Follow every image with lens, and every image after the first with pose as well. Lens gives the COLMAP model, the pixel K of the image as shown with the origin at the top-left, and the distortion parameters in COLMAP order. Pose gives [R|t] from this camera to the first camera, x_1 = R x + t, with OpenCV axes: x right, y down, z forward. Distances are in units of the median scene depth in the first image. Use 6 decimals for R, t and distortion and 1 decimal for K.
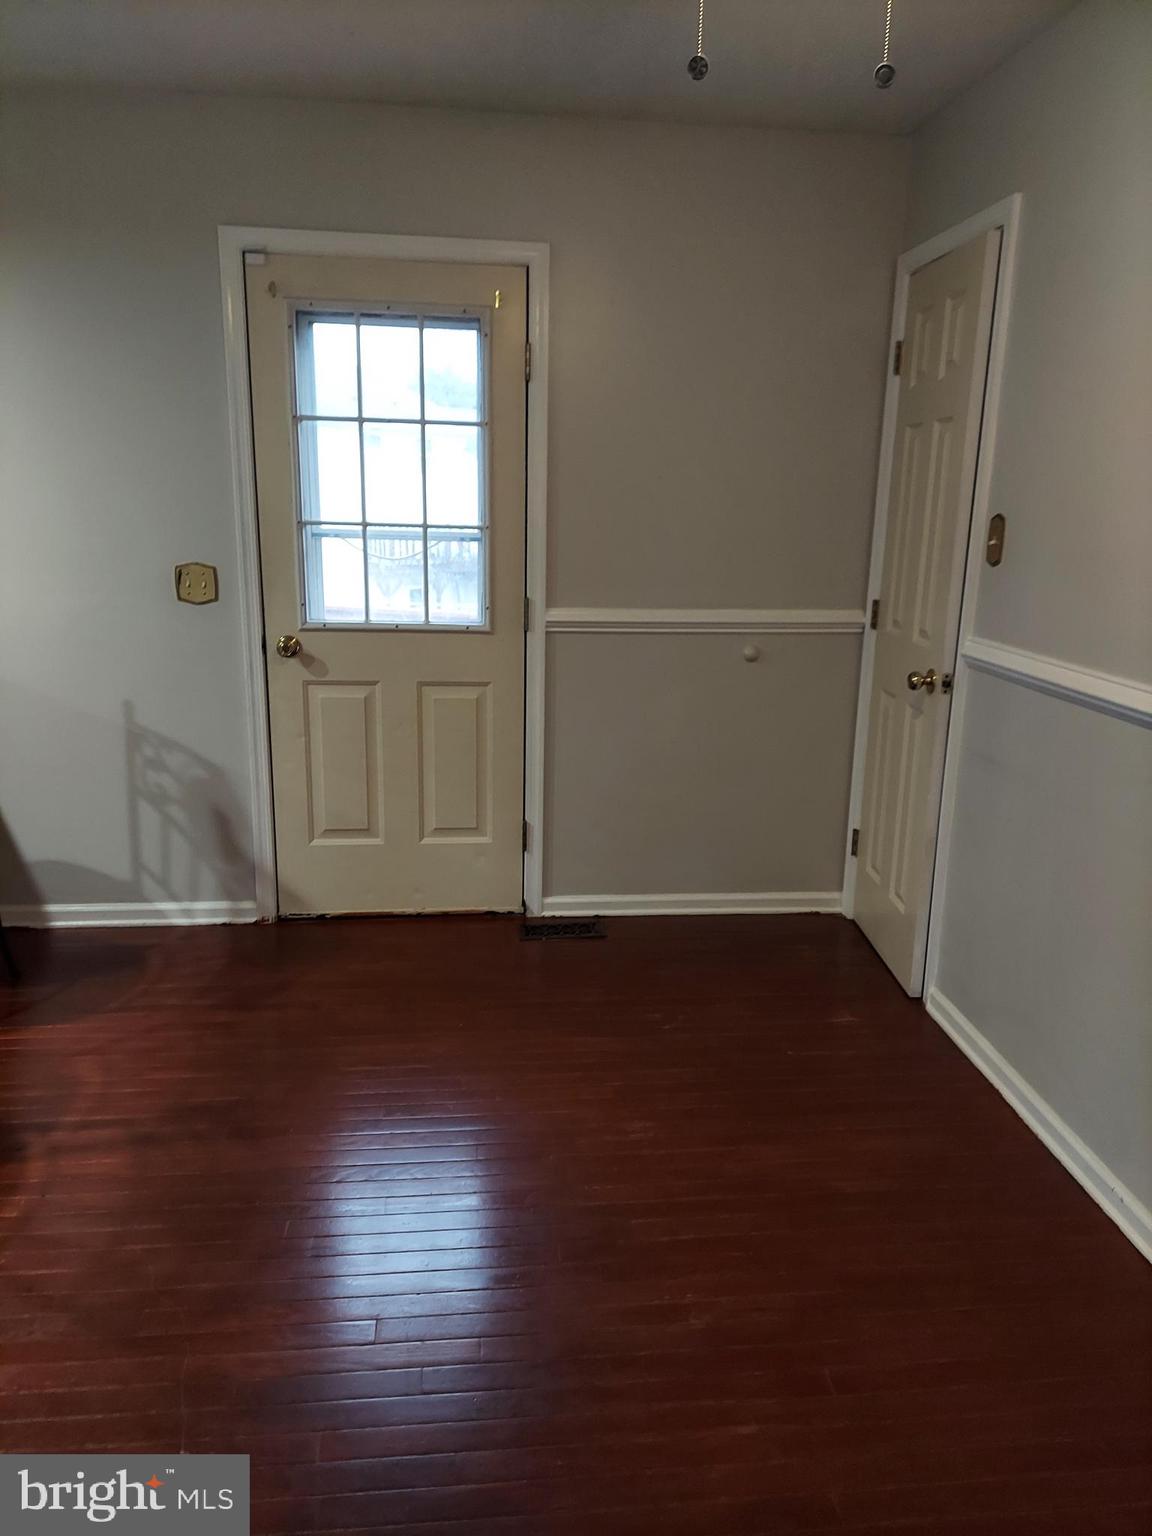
lens RADIAL K [[1125.4, 0, 574.9], [0, 1125.4, 772.6], [0, 0, 1]] dist [0.116761, -0.121355]
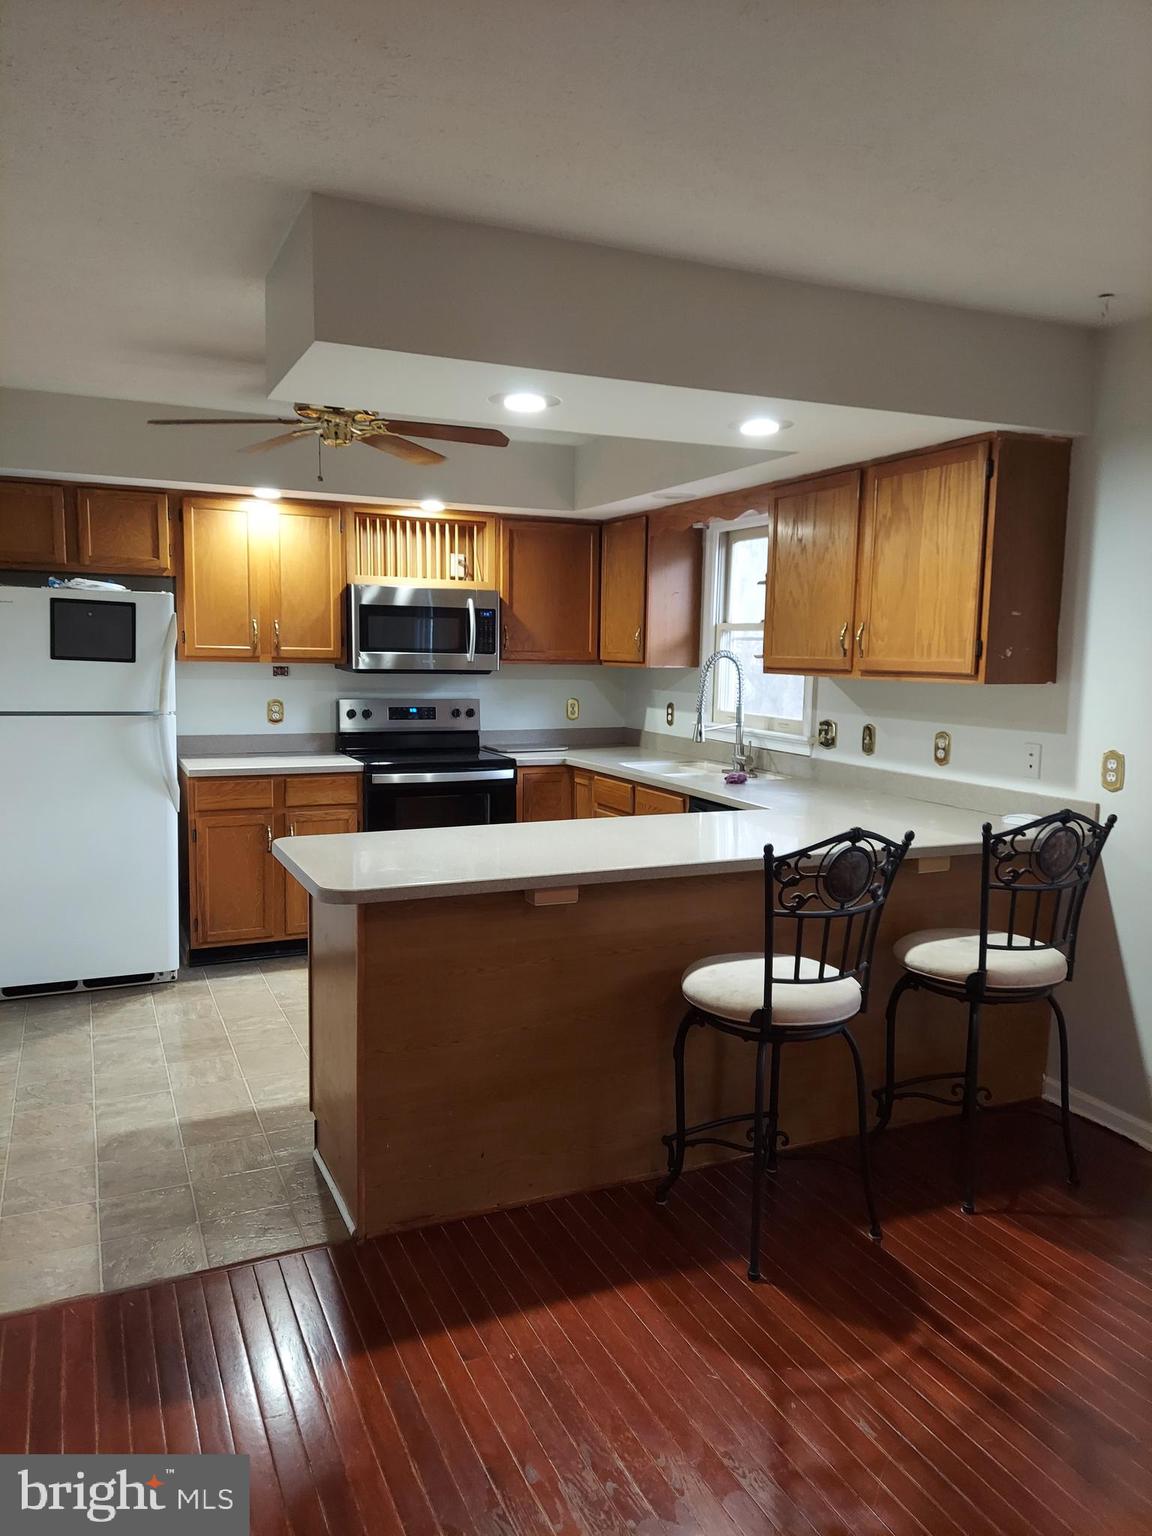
lens RADIAL K [[1125.4, 0, 574.9], [0, 1125.4, 772.6], [0, 0, 1]] dist [0.116761, -0.121355]
pose [[0.316813, 0.092302, -0.943986, 0.314954], [-0.244012, 0.969686, 0.012922, -0.077924], [0.916563, 0.226250, 0.329732, 0.309835]]
